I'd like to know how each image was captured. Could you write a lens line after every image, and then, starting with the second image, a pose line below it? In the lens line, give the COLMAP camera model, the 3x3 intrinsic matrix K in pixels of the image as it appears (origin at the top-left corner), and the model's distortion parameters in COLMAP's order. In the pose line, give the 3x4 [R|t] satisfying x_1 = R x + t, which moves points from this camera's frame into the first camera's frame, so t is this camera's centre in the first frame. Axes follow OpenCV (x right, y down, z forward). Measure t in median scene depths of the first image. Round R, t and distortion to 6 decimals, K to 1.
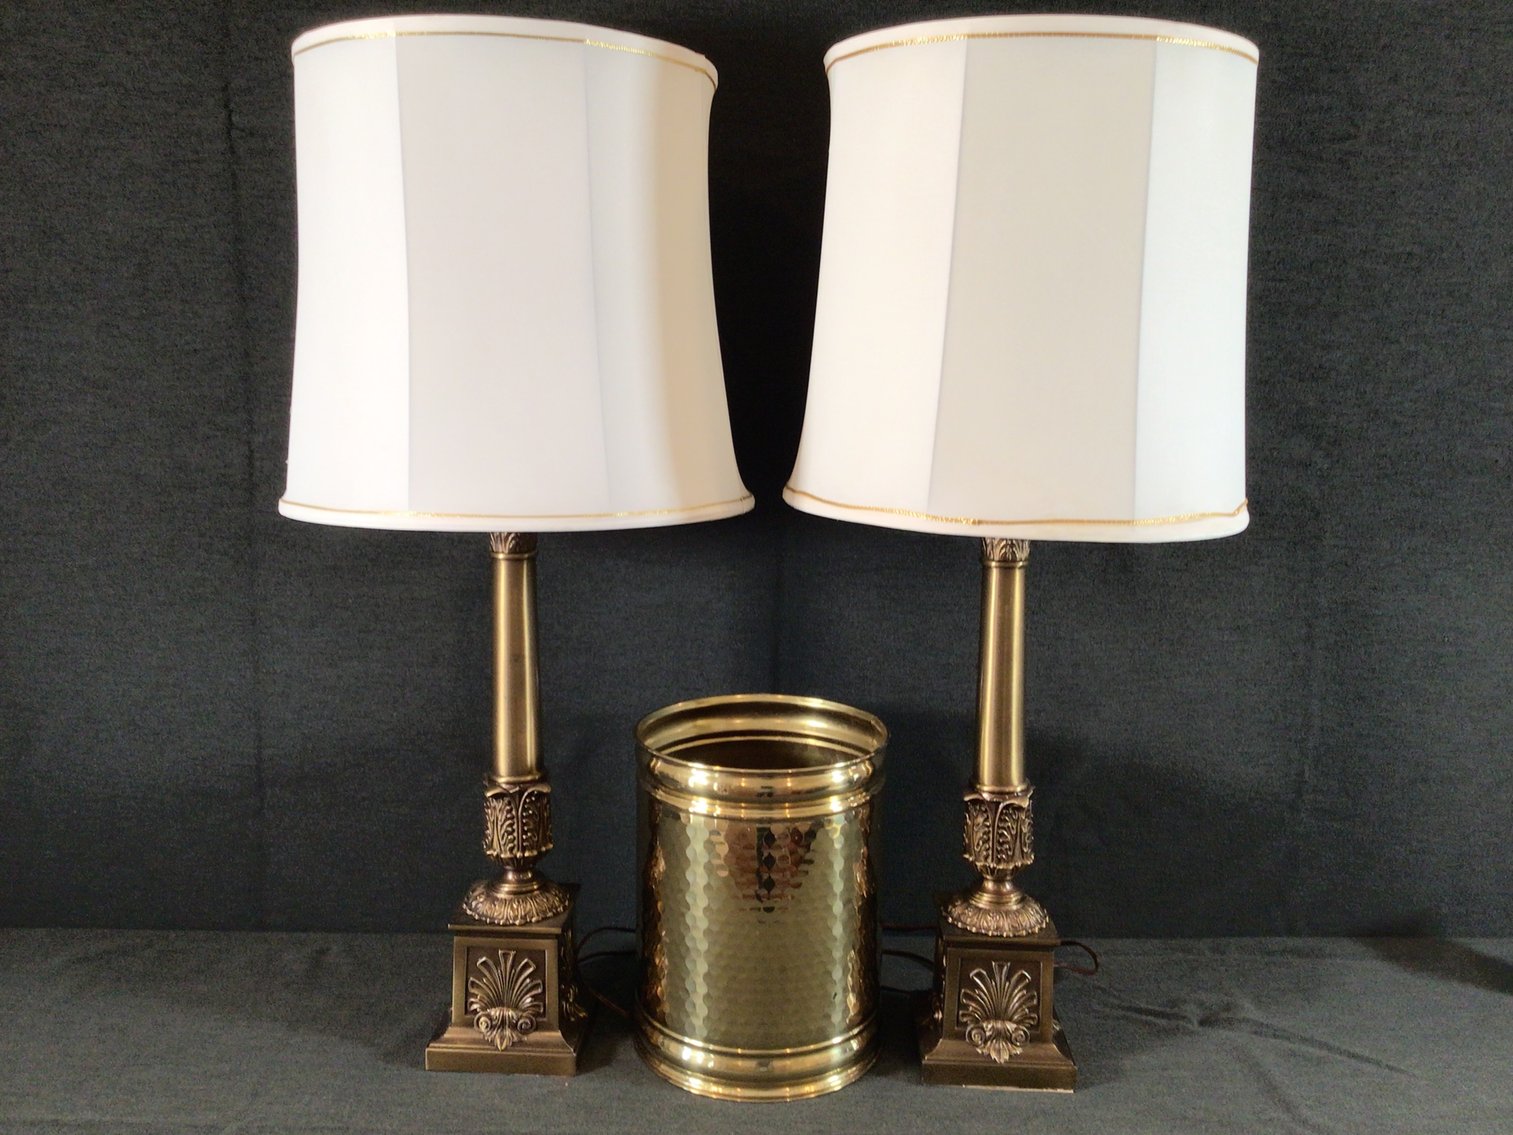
lens RADIAL K [[1369.9, 0, 747.7], [0, 1369.9, 562.9], [0, 0, 1]] dist [0.090292, -0.182029]
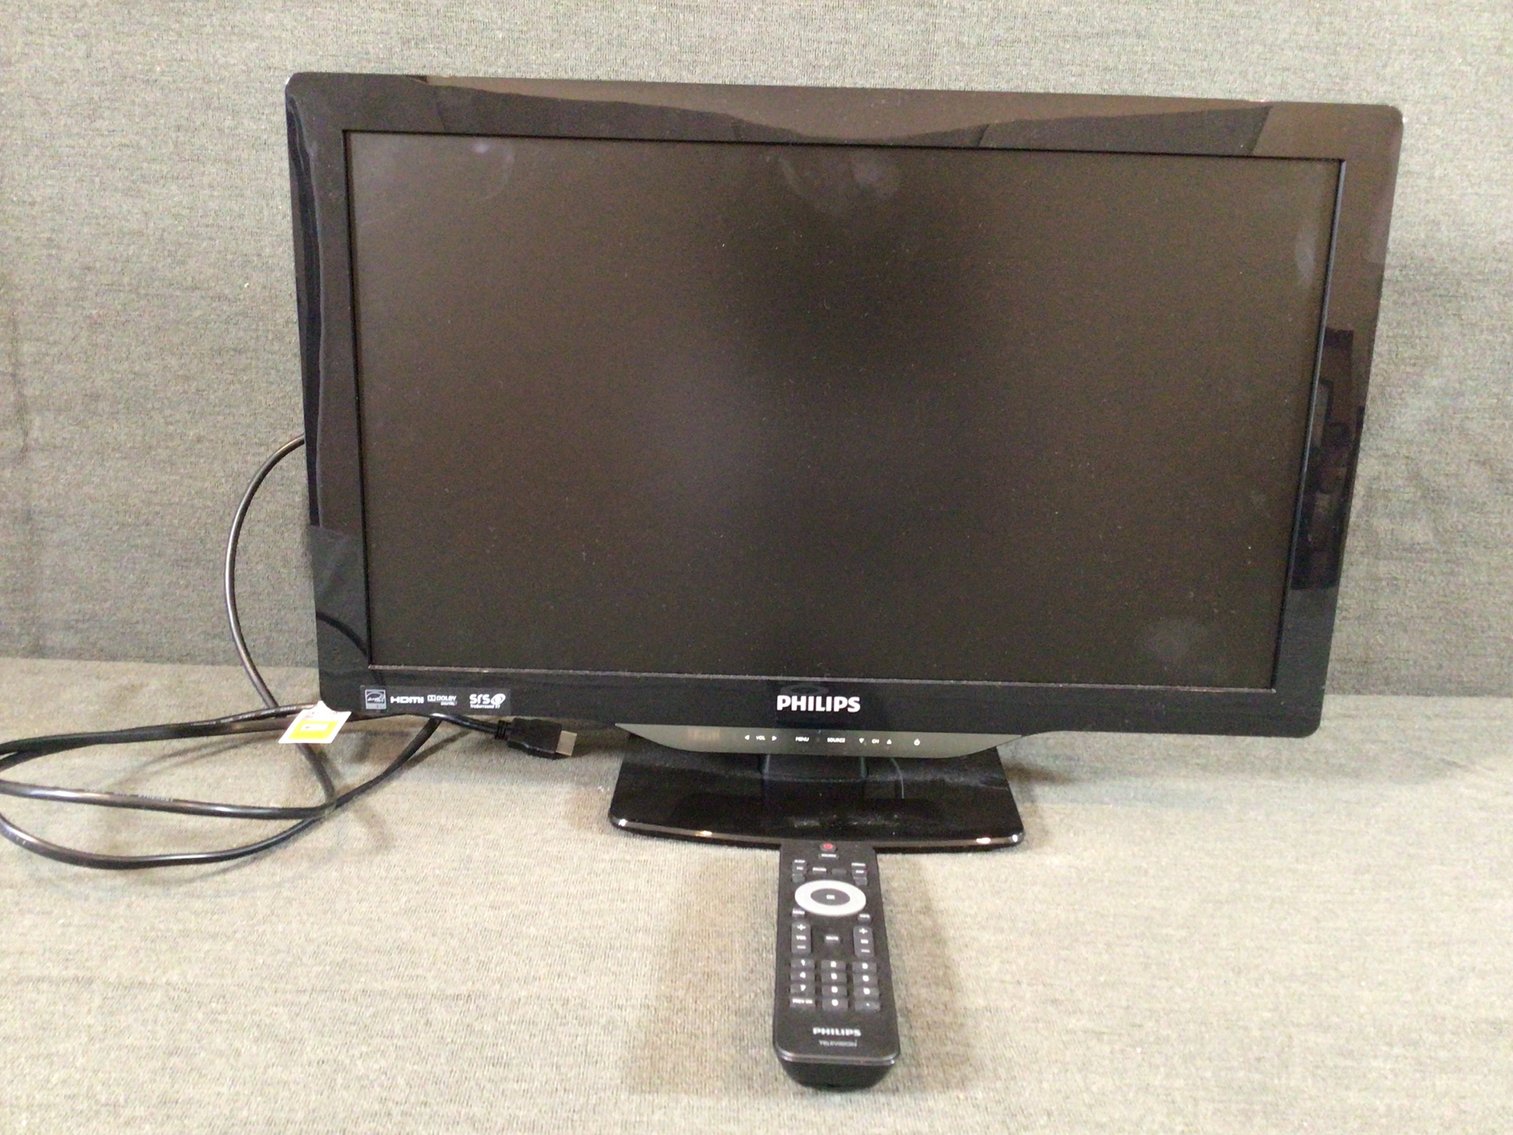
lens RADIAL K [[1366.4, 0, 747.5], [0, 1366.4, 561.1], [0, 0, 1]] dist [0.077825, -0.133611]
pose [[0.999810, 0.017284, 0.008986, -0.050390], [-0.018071, 0.995161, 0.096582, 0.163697], [-0.007273, -0.096726, 0.995284, 0.413114]]
